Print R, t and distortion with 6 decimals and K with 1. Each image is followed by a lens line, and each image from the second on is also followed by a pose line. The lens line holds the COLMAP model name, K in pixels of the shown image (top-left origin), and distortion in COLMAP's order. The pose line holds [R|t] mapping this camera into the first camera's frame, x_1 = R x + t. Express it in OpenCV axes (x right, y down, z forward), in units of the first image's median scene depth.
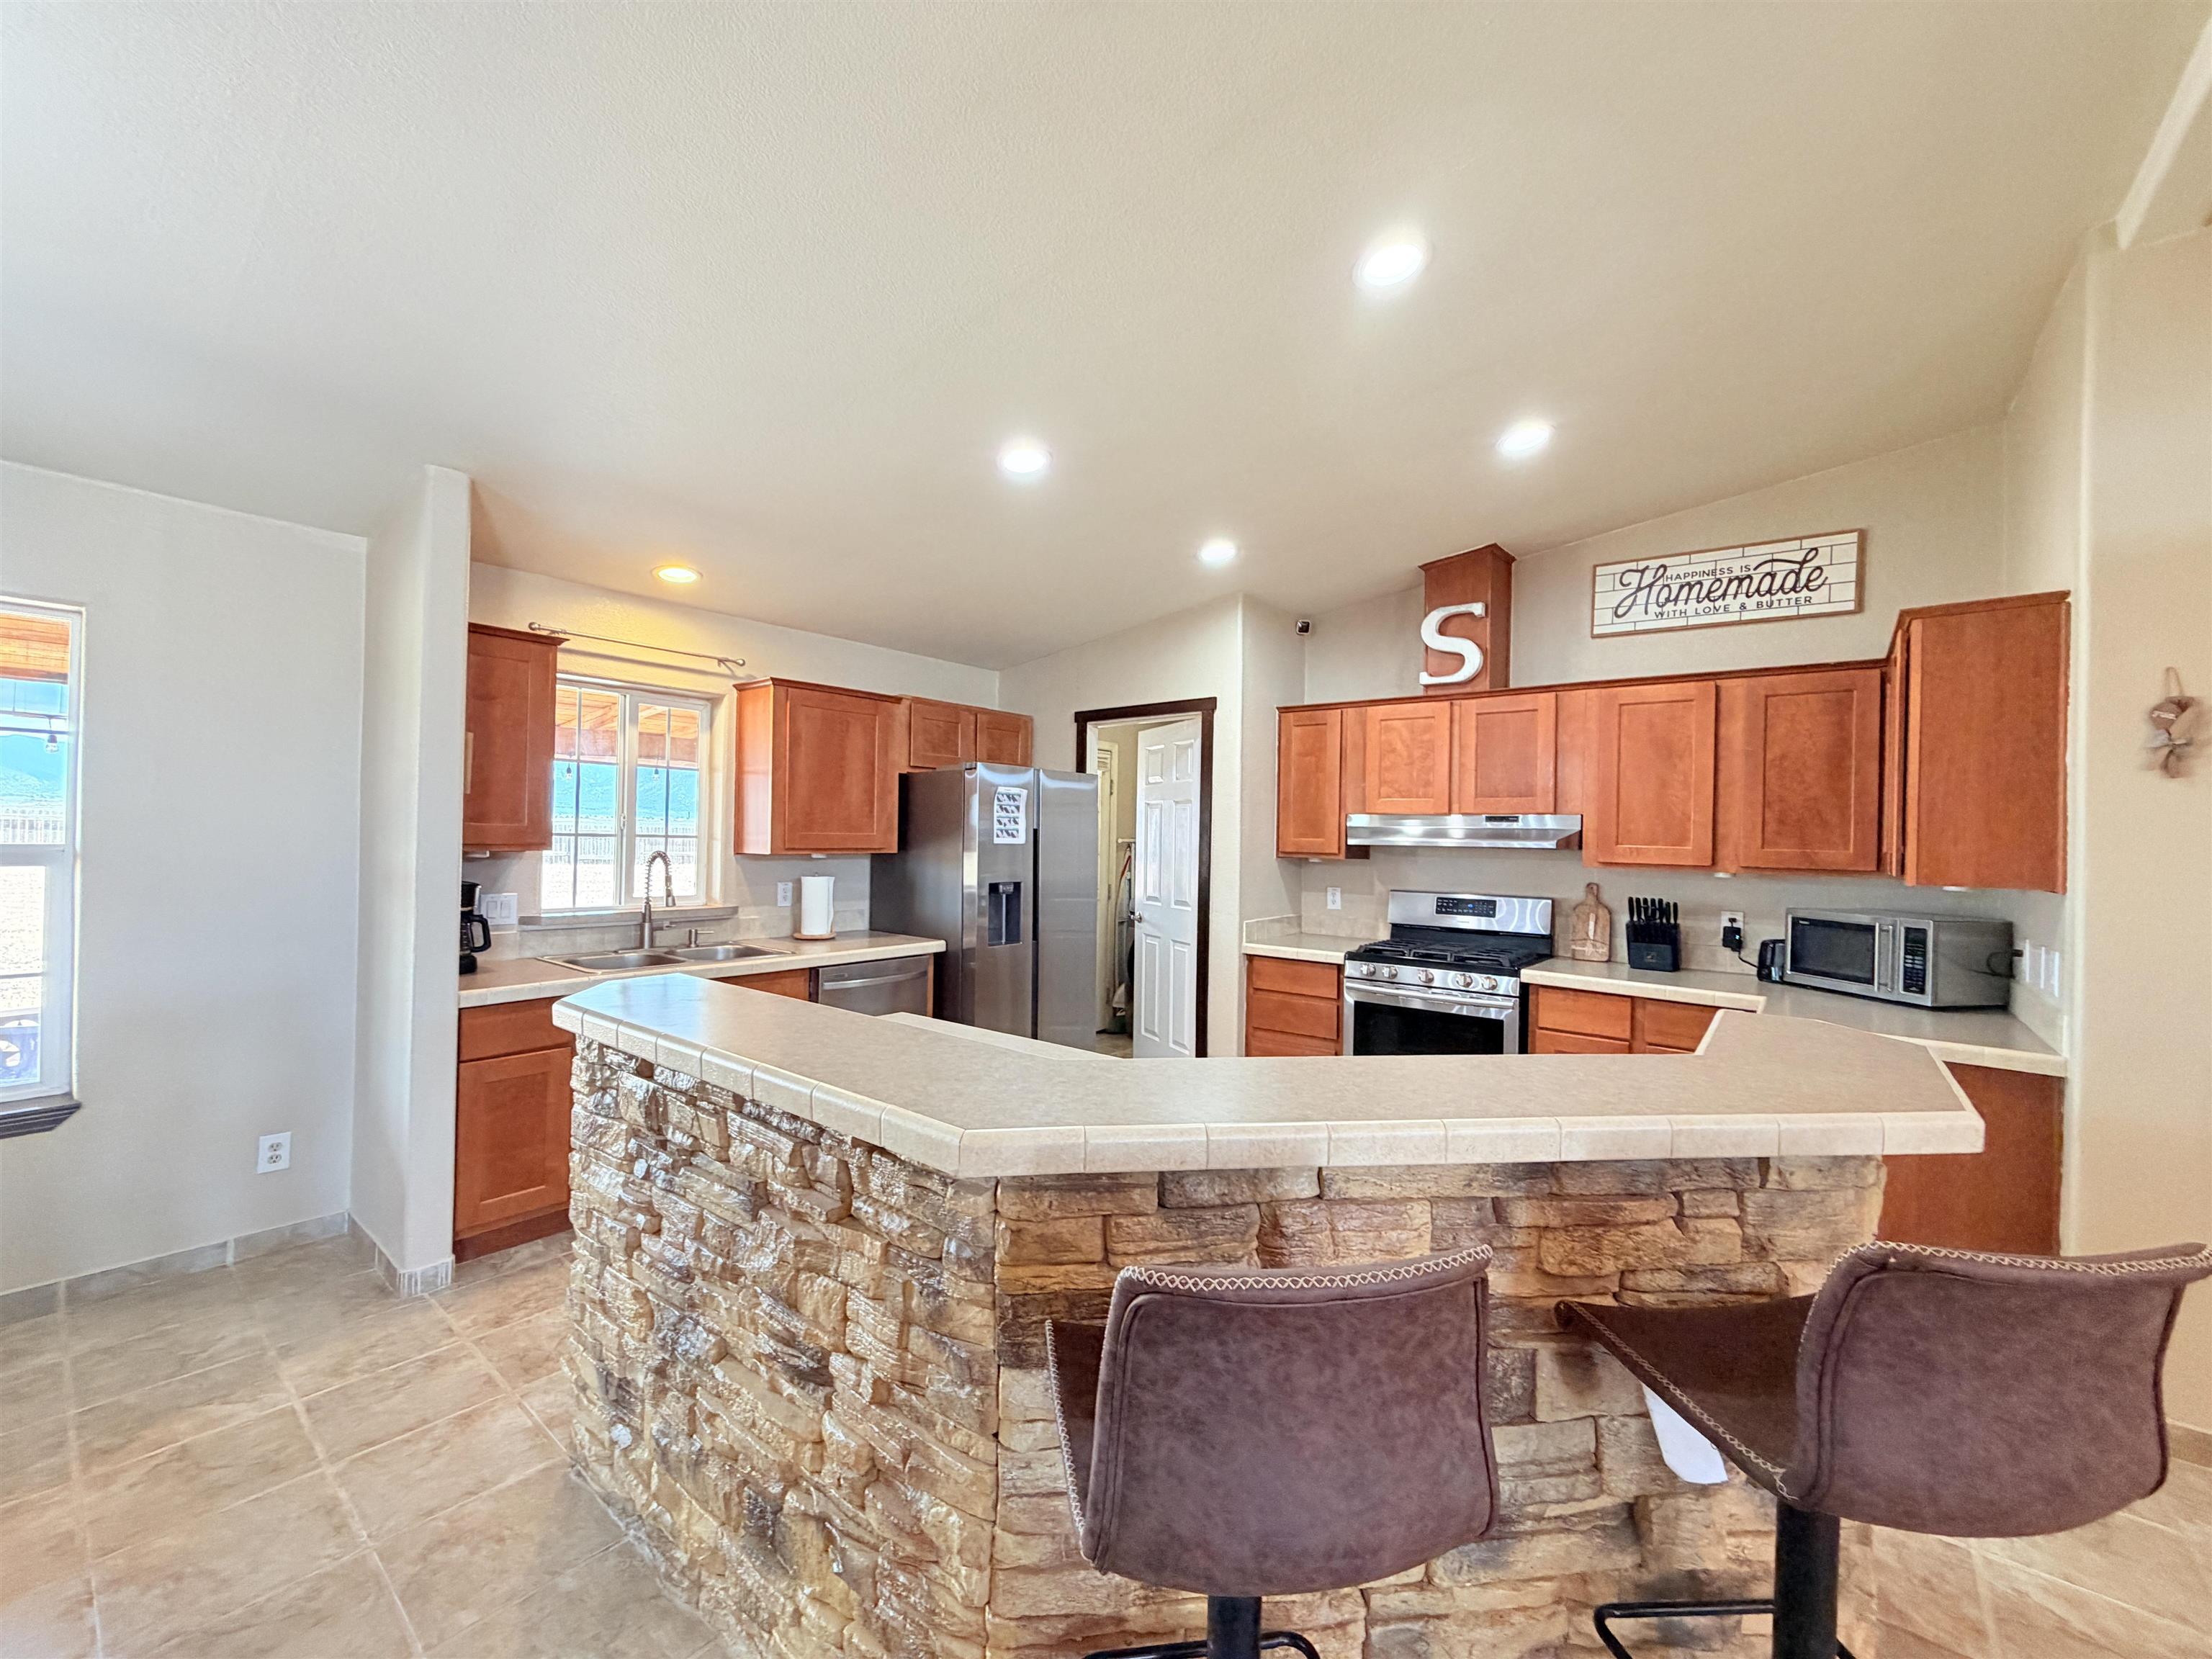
lens RADIAL K [[884.8, 0, 1104.4], [0, 884.8, 829.3], [0, 0, 1]] dist [0.002261, -0.000516]
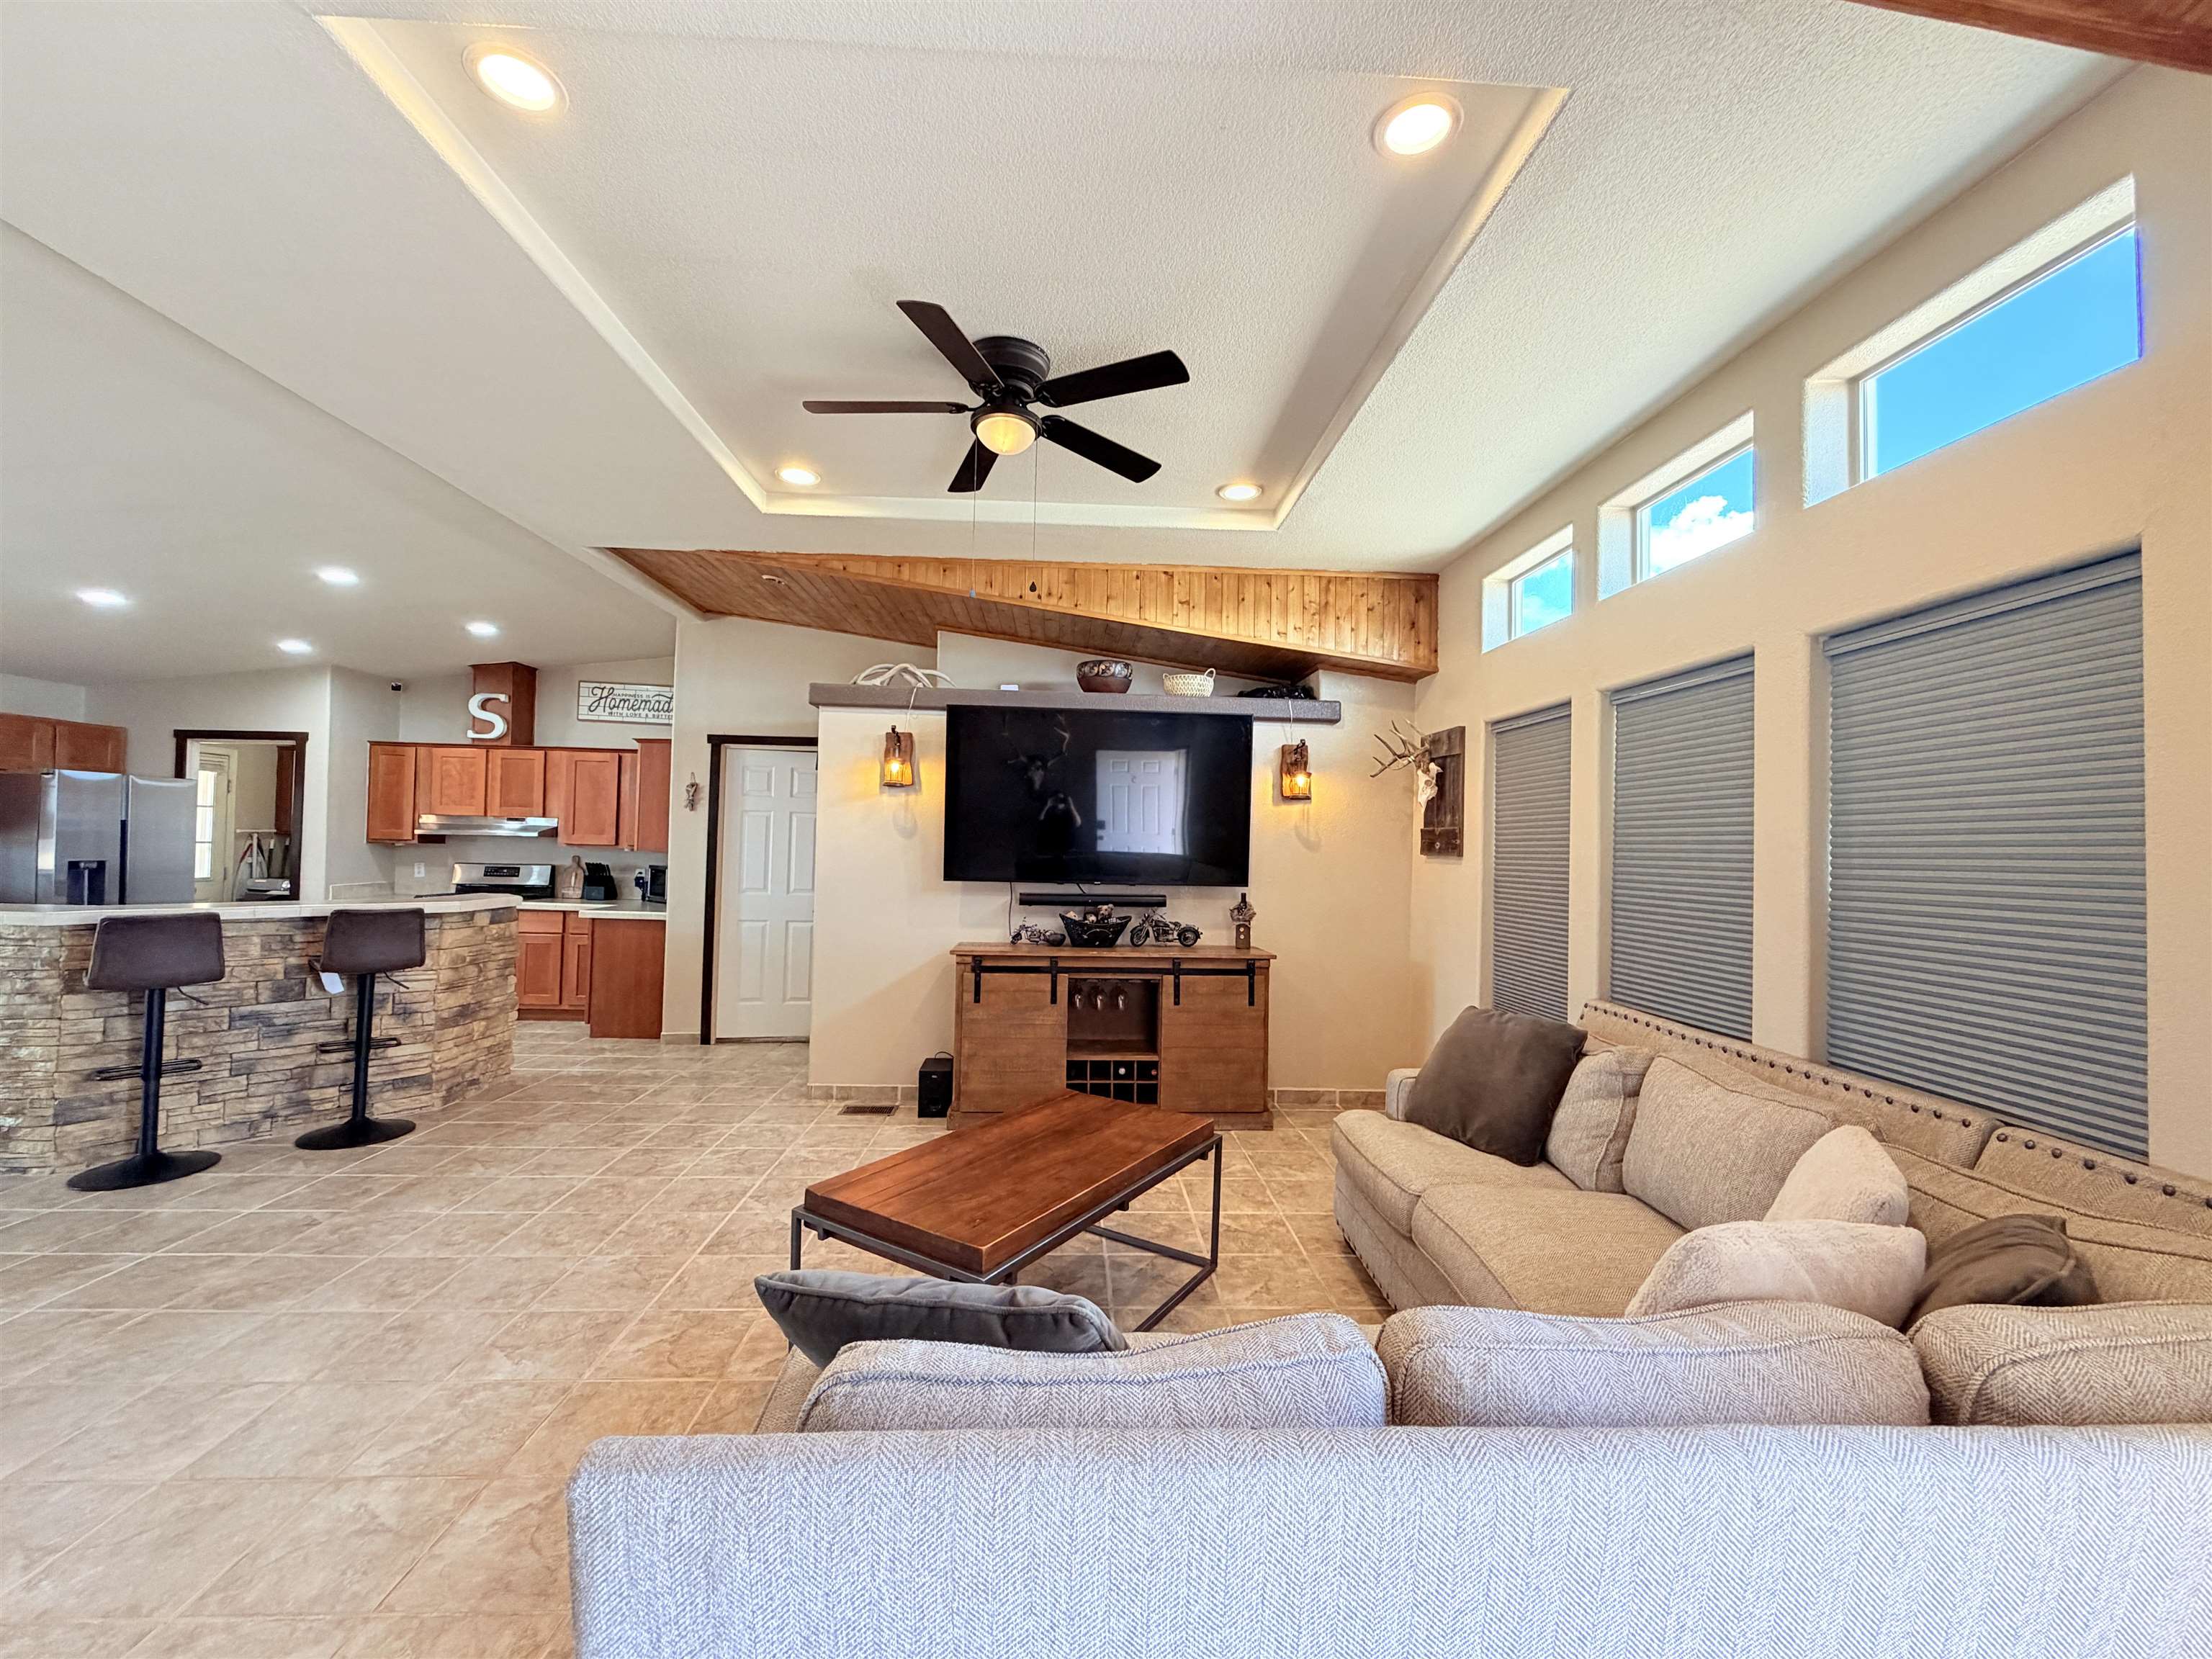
lens RADIAL K [[884.8, 0, 1109.6], [0, 884.8, 830.7], [0, 0, 1]] dist [0.002261, -0.000516]
pose [[0.746778, 0.009547, 0.665005, 0.158709], [-0.013353, 0.999911, 0.000640, -0.006441], [-0.664939, -0.009358, 0.746839, -1.080876]]
